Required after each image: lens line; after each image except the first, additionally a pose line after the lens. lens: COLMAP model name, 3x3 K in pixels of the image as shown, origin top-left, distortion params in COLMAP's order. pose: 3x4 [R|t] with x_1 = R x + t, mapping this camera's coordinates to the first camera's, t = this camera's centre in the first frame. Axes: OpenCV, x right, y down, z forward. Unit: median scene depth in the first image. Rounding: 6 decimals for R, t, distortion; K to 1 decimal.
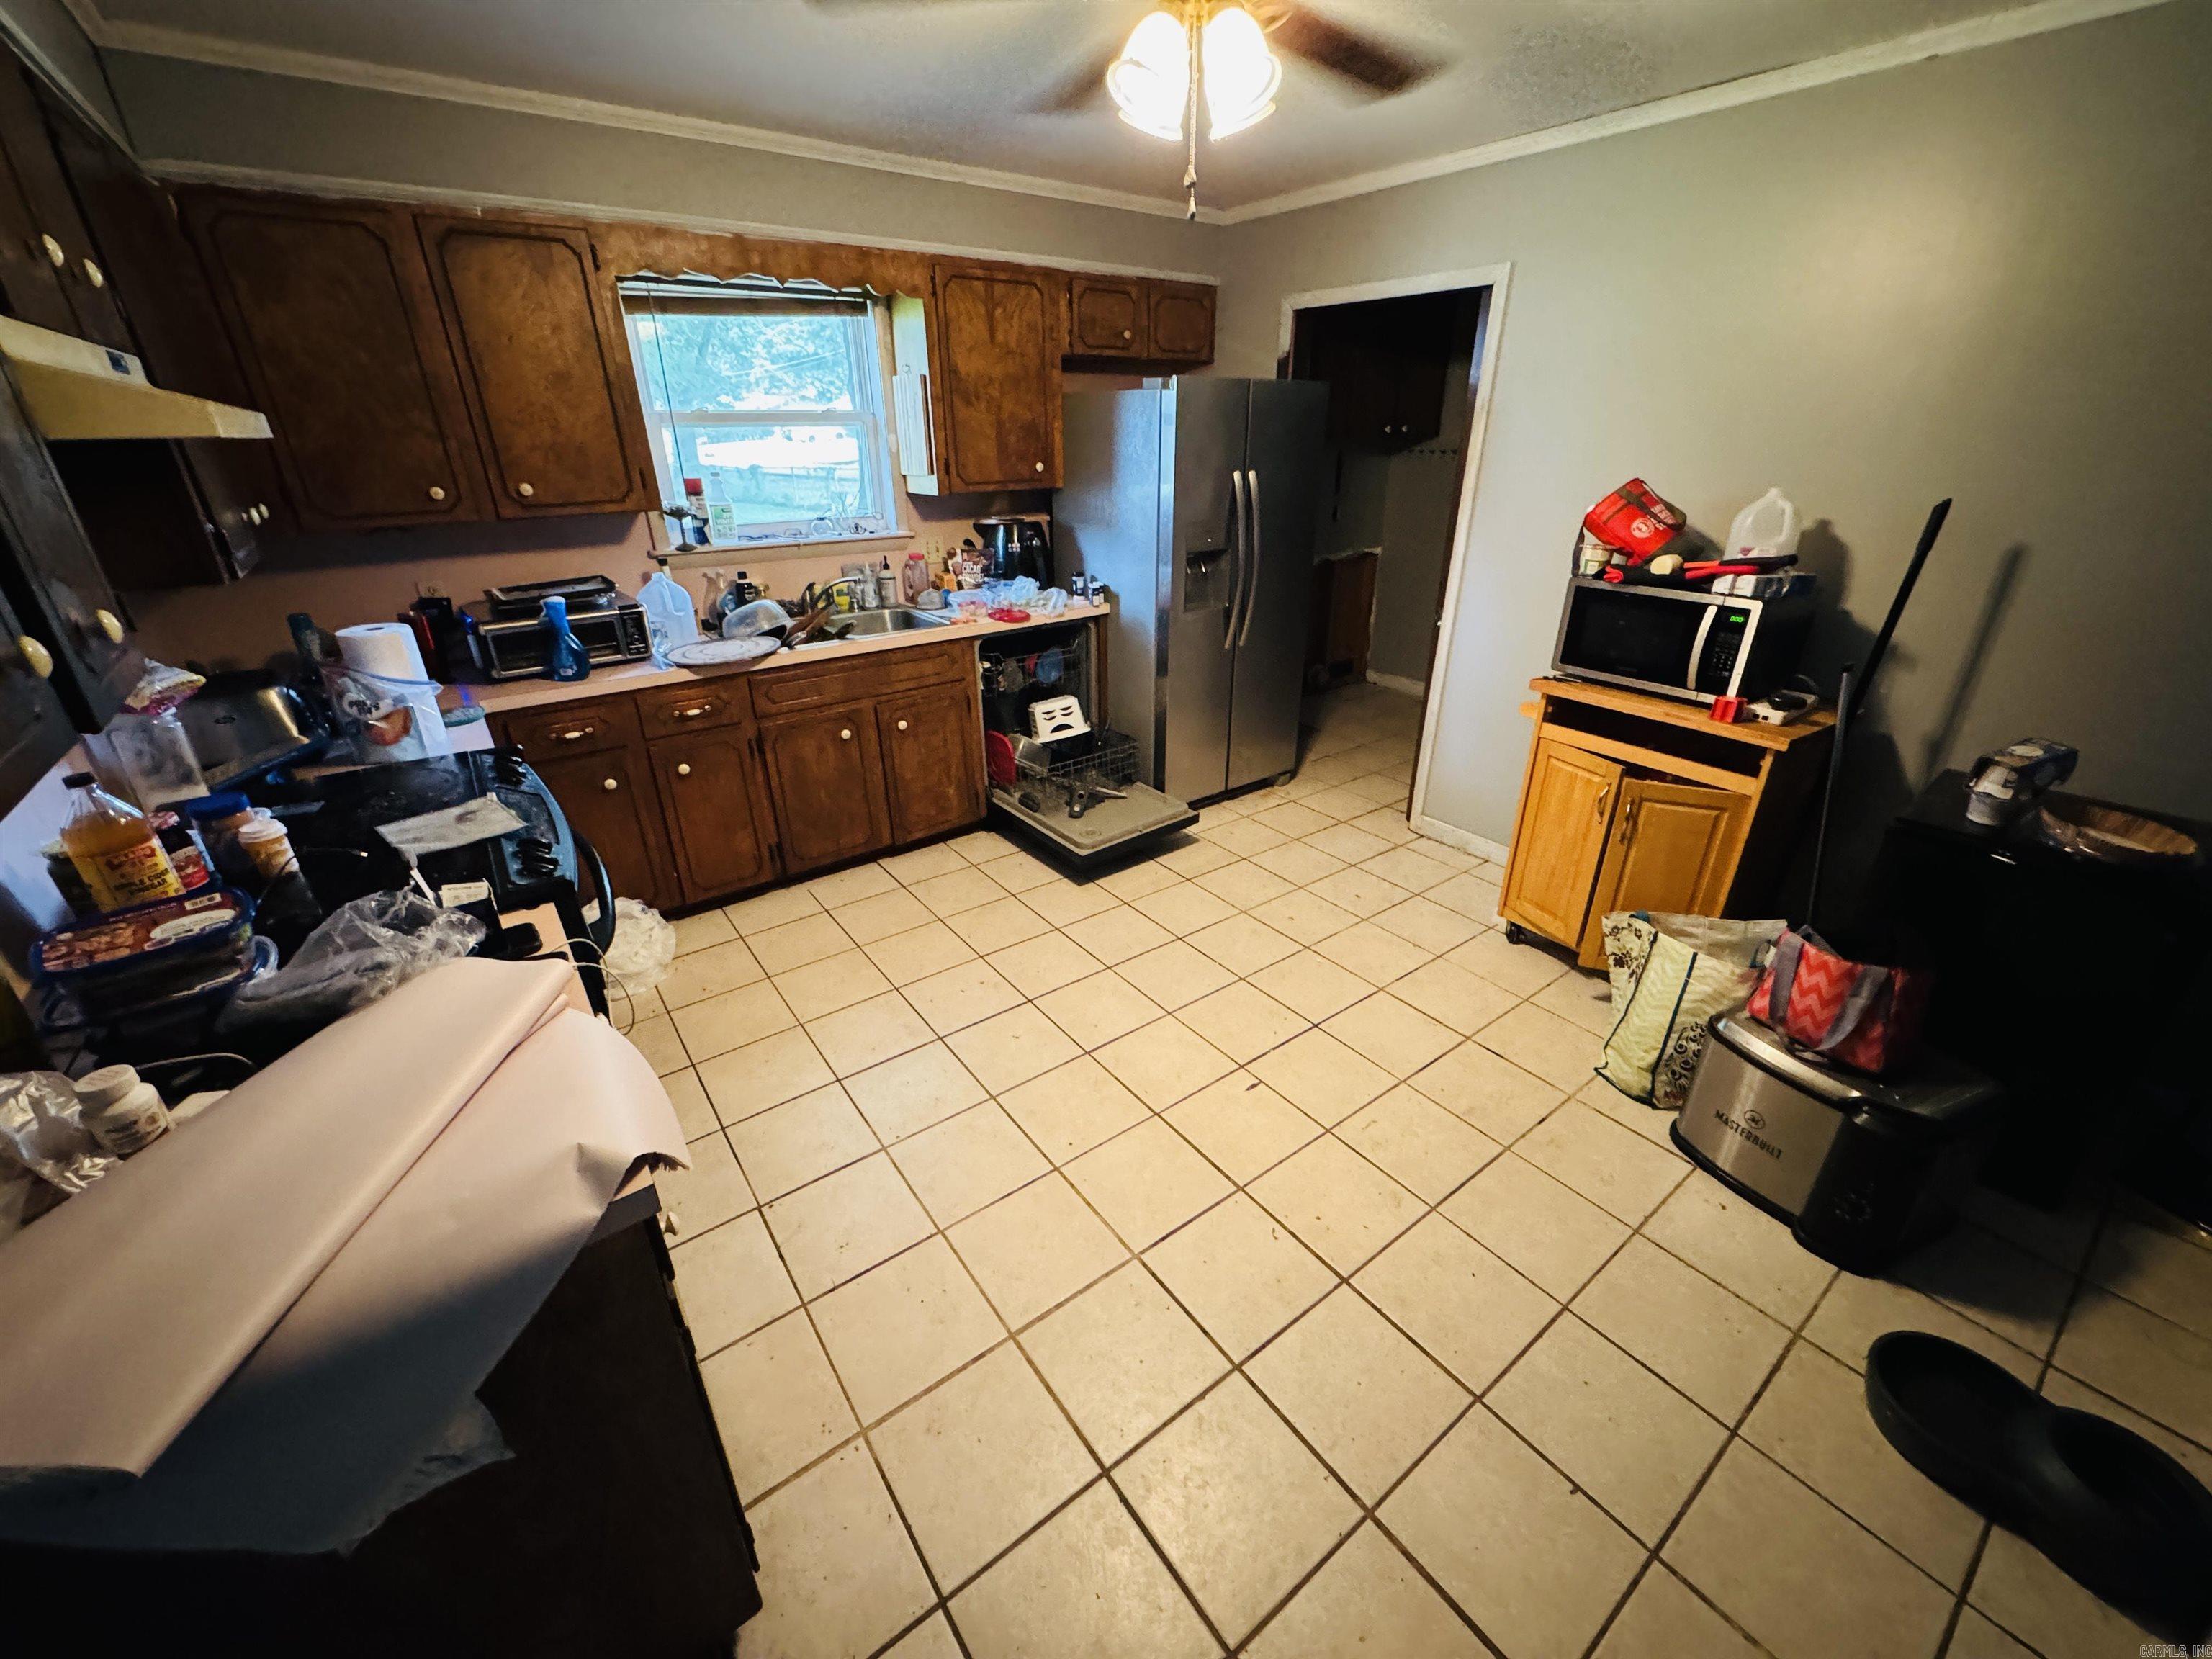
lens RADIAL K [[885.0, 0, 1106.0], [0, 885.0, 829.5], [0, 0, 1]] dist [-0.001519, -0.000422]
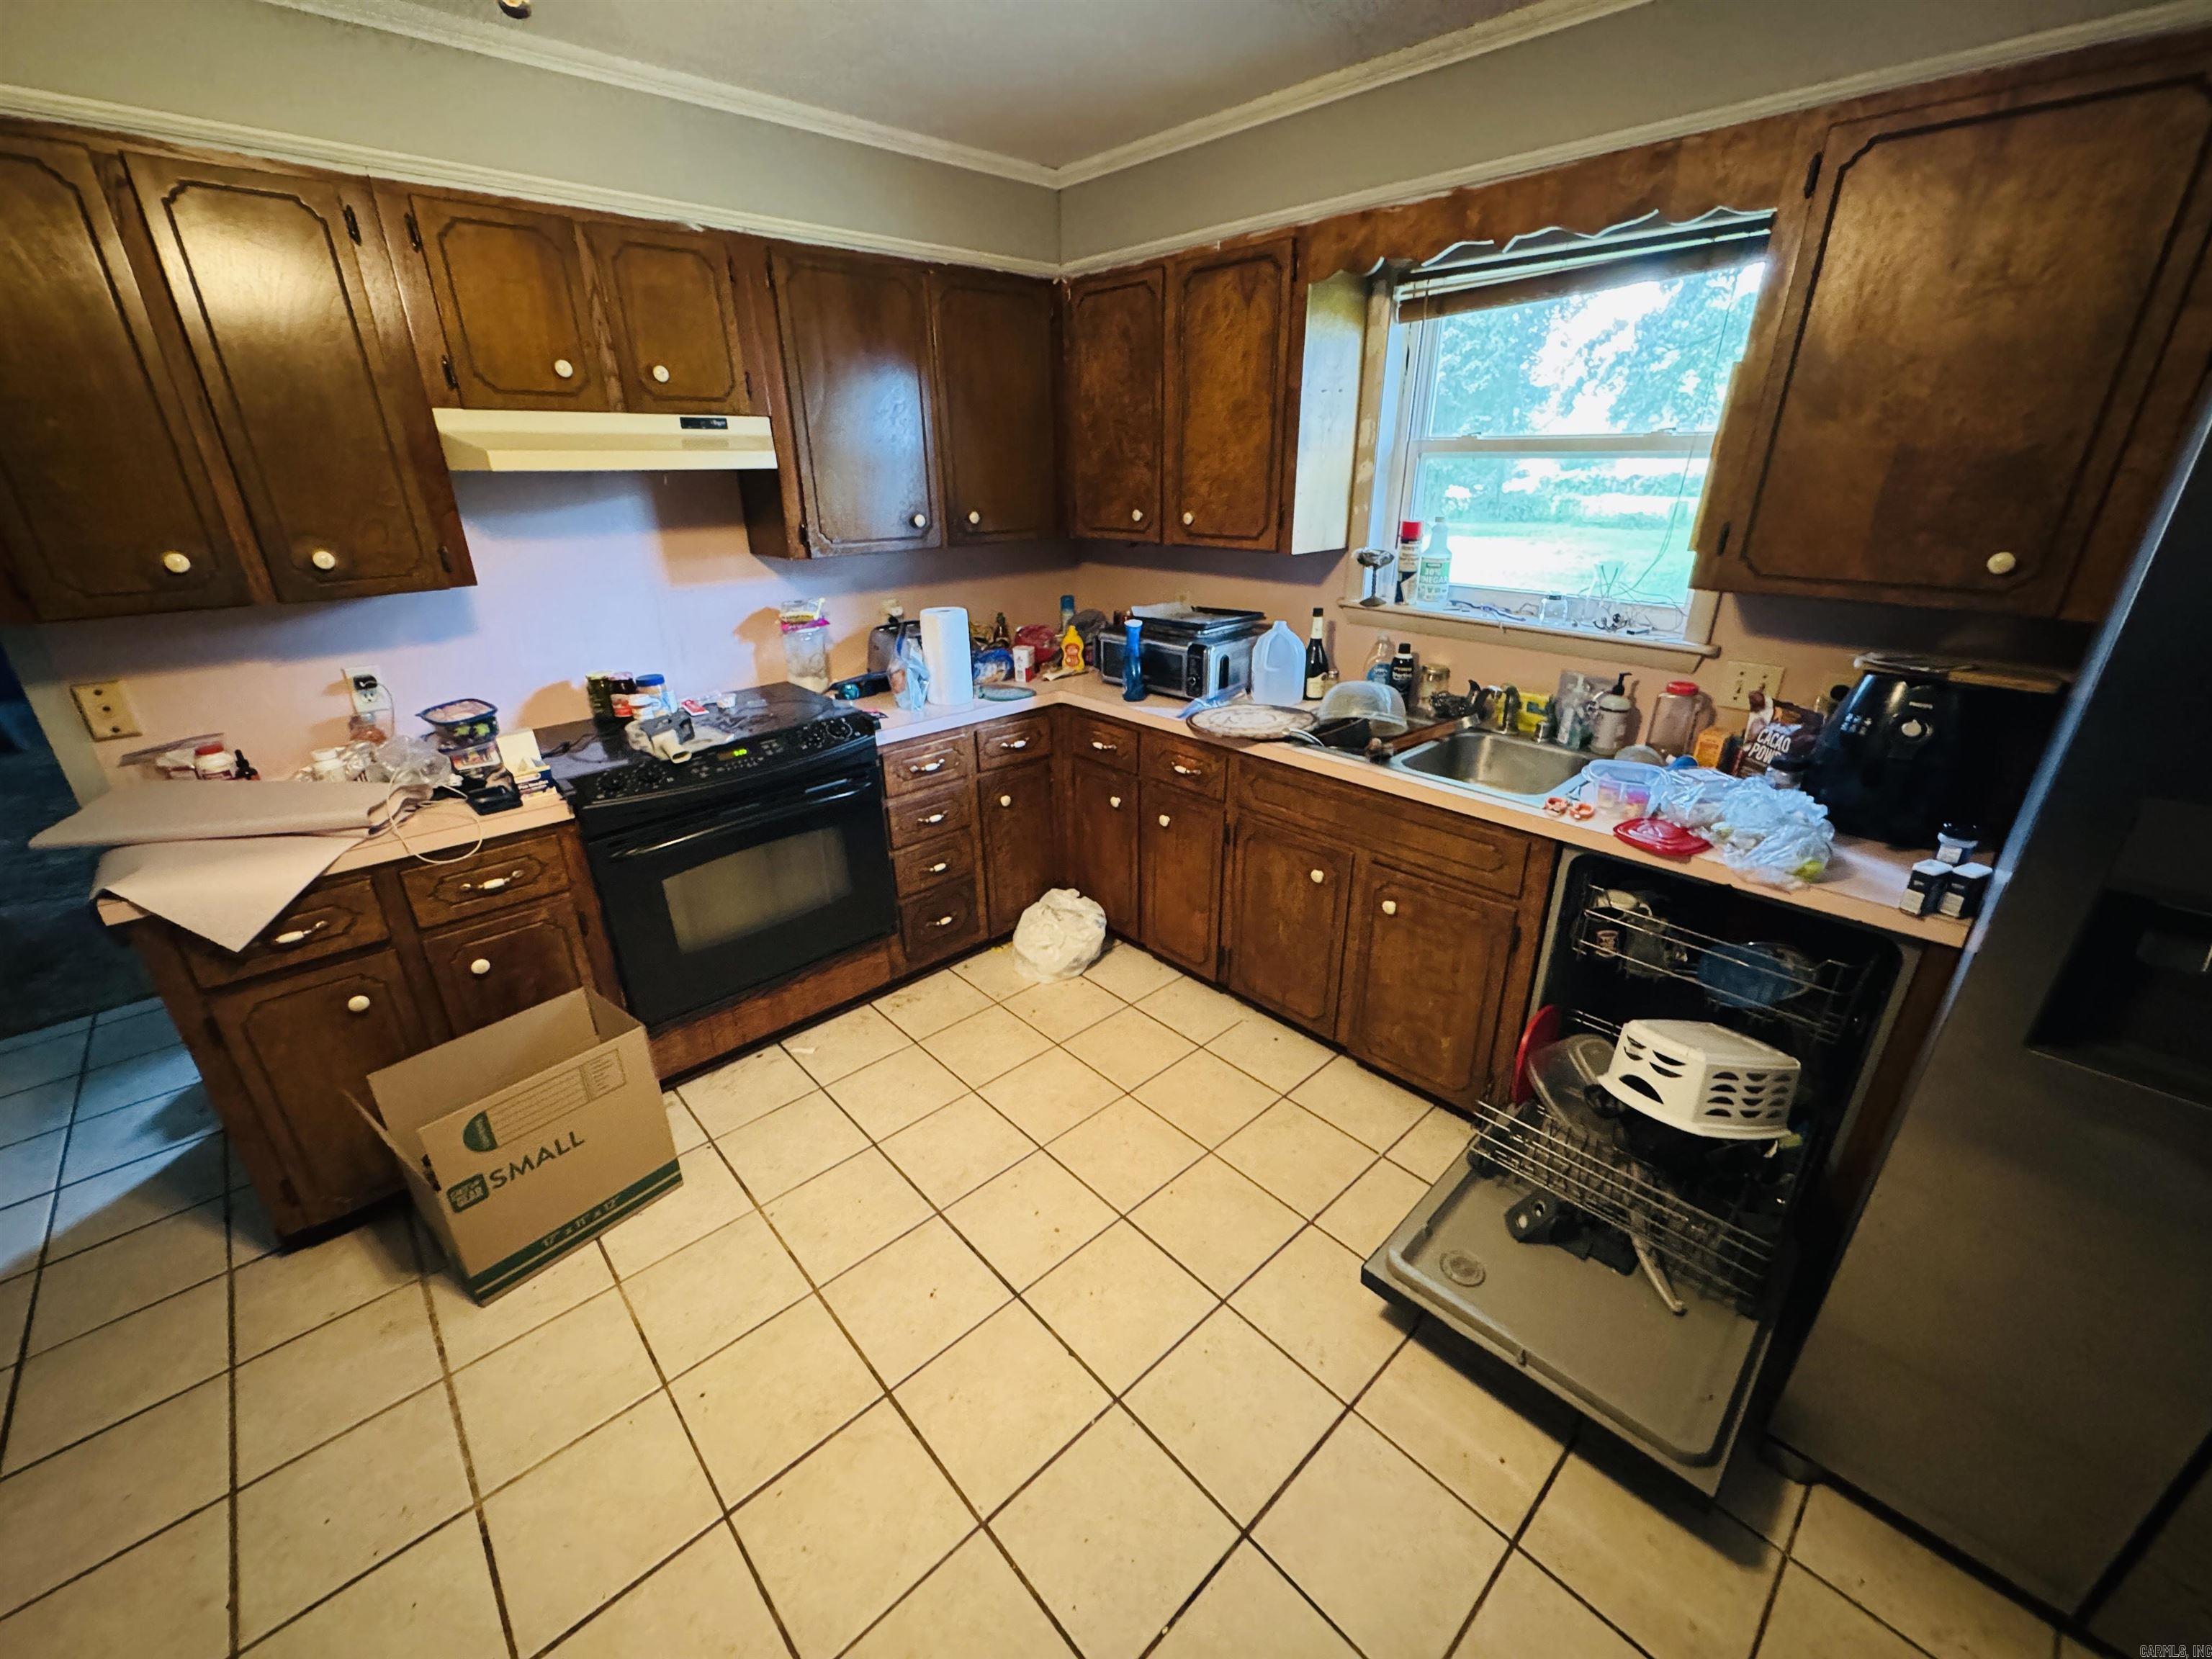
lens RADIAL K [[885.0, 0, 1106.0], [0, 885.0, 829.5], [0, 0, 1]] dist [-0.001519, -0.000422]
pose [[0.107753, 0.392990, -0.913208, 0.344469], [-0.410293, 0.854262, 0.319211, -0.306605], [0.905566, 0.340286, 0.253291, 0.653250]]
